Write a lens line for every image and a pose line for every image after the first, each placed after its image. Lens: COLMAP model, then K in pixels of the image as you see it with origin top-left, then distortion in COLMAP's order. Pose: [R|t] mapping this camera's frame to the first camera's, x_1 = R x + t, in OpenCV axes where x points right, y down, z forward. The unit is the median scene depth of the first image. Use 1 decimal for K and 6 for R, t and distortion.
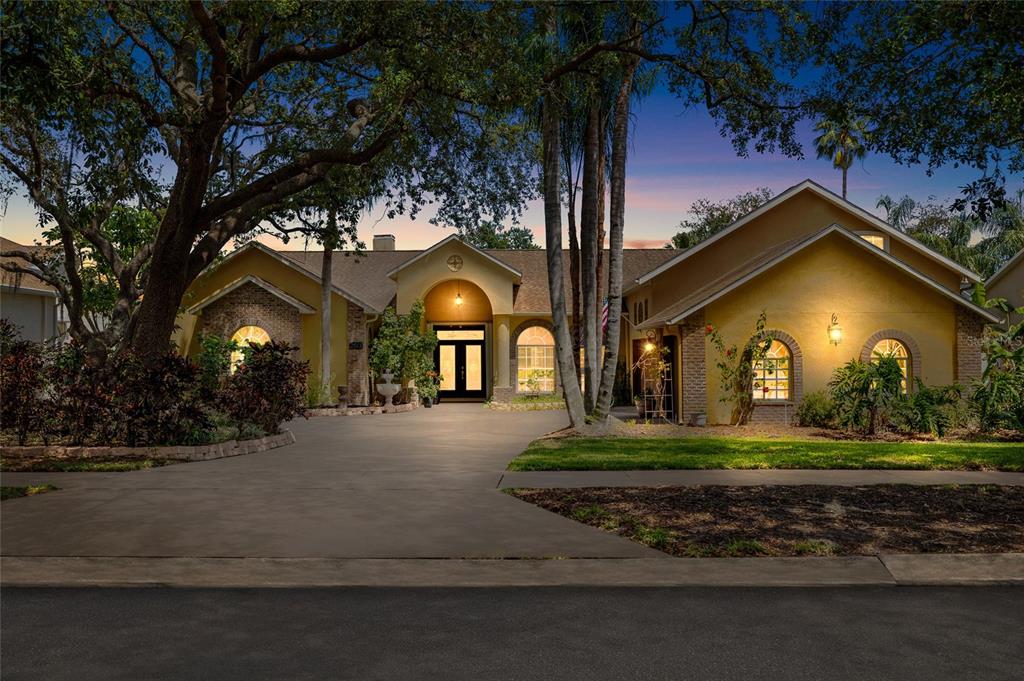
lens RADIAL K [[888.8, 0, 510.8], [0, 888.8, 341.9], [0, 0, 1]] dist [-0.002703, -0.000147]
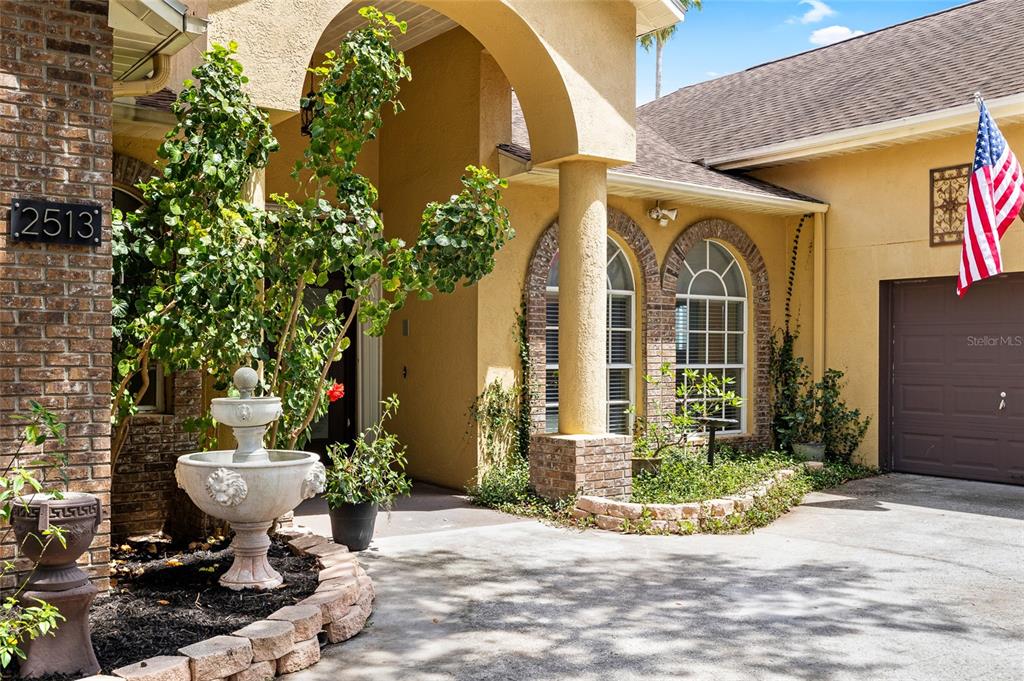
lens RADIAL K [[1003.3, 0, 511.8], [0, 1003.3, 339.7], [0, 0, 1]] dist [-0.004349, 0.000000]
pose [[0.797835, 0.010045, 0.602793, -0.211655], [-0.010481, 0.999941, -0.002791, 0.023847], [-0.602785, -0.004091, 0.797893, 0.791009]]
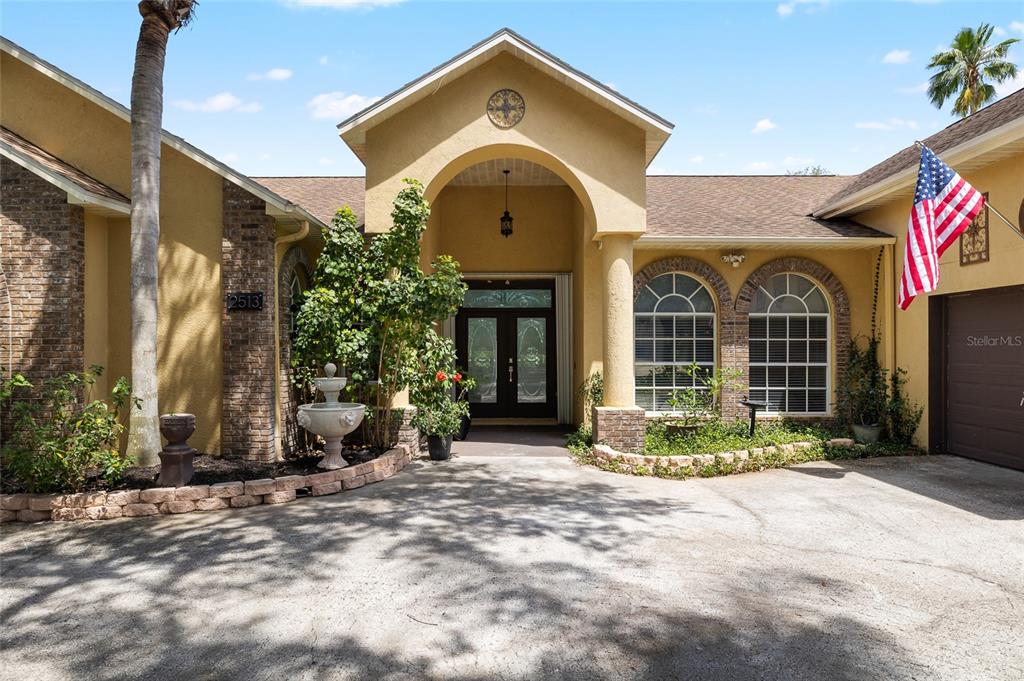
lens RADIAL K [[609.4, 0, 512.9], [0, 609.4, 344.5], [0, 0, 1]] dist [-0.010126, -0.000697]
pose [[0.999988, 0.001533, 0.004574, -0.061608], [-0.001556, 0.999987, 0.004896, 0.020118], [-0.004567, -0.004903, 0.999978, 0.727959]]
